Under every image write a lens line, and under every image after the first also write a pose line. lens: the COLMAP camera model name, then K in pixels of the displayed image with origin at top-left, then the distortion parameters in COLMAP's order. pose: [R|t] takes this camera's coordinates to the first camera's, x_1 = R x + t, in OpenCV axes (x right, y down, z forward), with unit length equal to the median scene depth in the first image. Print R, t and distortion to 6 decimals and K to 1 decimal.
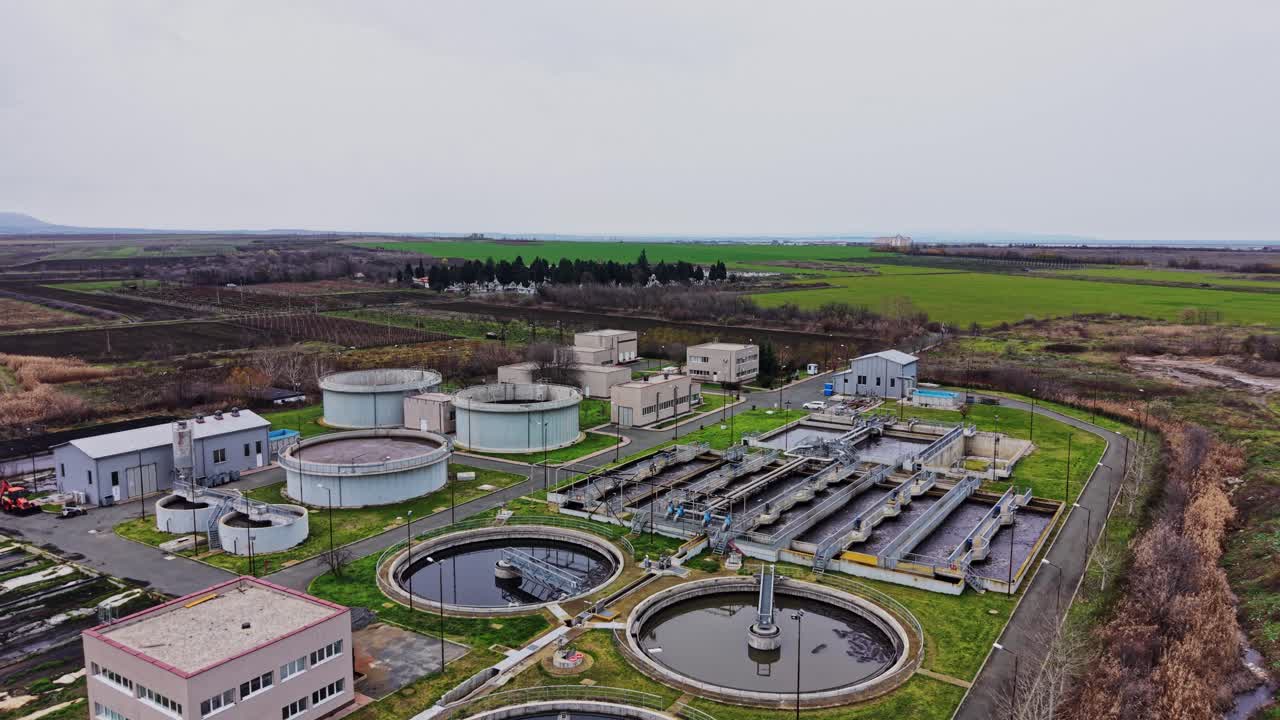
lens RADIAL K [[911.9, 0, 640.0], [0, 911.9, 360.0], [0, 0, 1]] dist [0.041557, -0.051020]
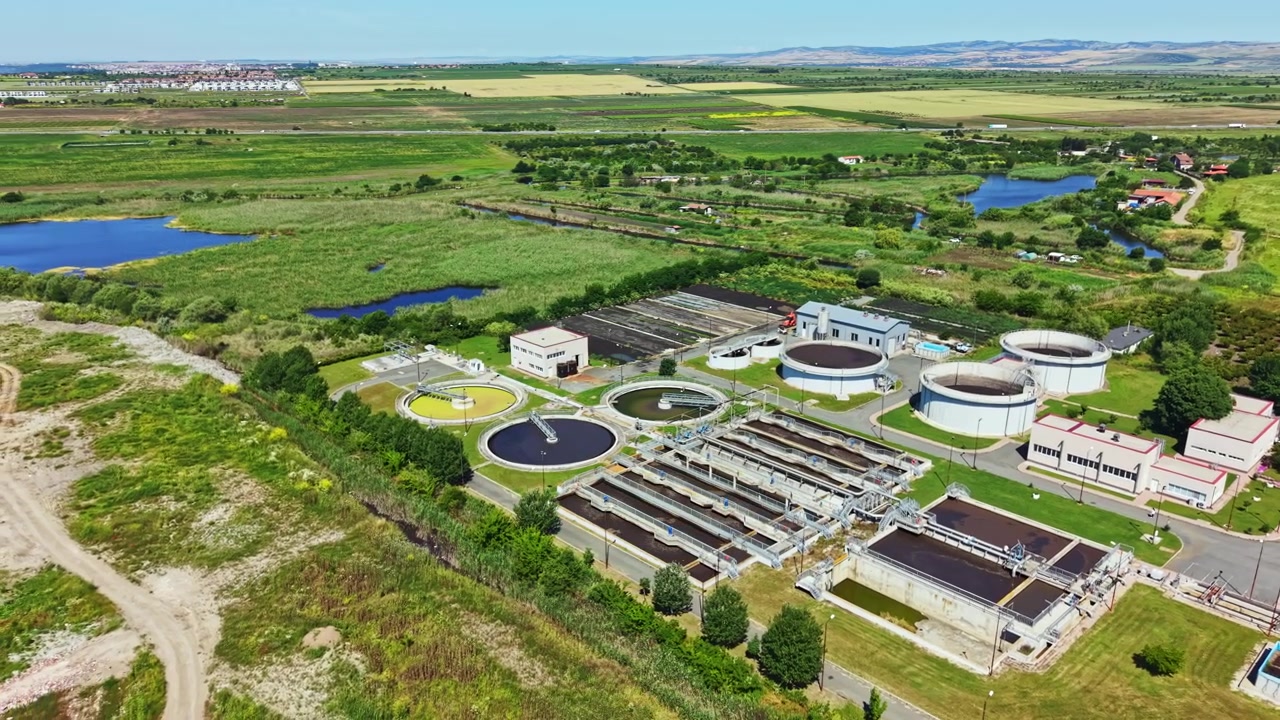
lens RADIAL K [[911.0, 0, 607.4], [0, 911.0, 359.8], [0, 0, 1]] dist [0.001311, -0.051985]
pose [[-0.270753, 0.298812, -0.915098, 1.244890], [-0.120156, 0.932680, 0.340104, -0.382617], [0.955120, 0.202039, -0.216622, 0.978295]]
